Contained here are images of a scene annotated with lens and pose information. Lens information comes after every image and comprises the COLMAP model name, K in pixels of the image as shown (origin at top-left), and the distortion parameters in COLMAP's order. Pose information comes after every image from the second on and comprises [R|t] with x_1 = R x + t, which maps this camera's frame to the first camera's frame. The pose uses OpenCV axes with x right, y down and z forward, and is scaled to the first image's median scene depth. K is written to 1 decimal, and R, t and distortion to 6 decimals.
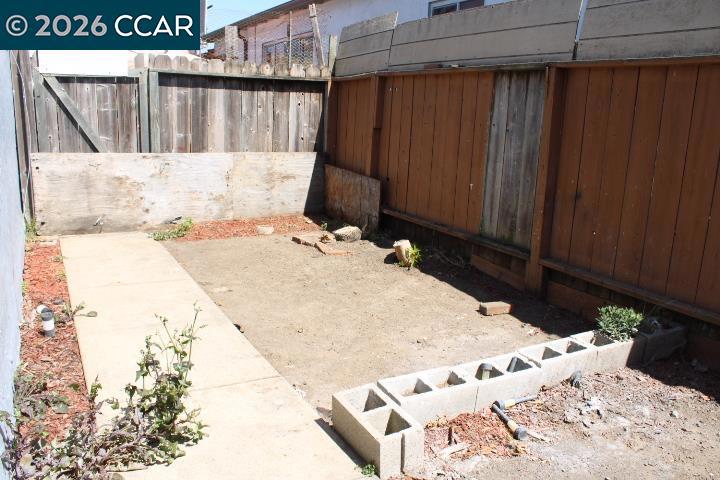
lens RADIAL K [[595.0, 0, 359.1], [0, 595.0, 240.6], [0, 0, 1]] dist [-0.153777, 0.109018]
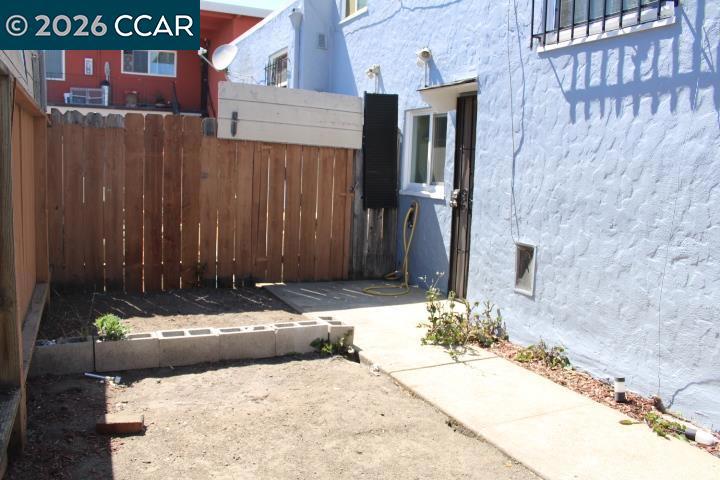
lens RADIAL K [[595.0, 0, 360.5], [0, 595.0, 240.3], [0, 0, 1]] dist [-0.153777, 0.109018]
pose [[-0.995696, -0.079014, 0.048448, -0.079873], [-0.057527, 0.936700, 0.345374, -0.364614], [-0.072671, 0.341100, -0.937214, 1.585989]]
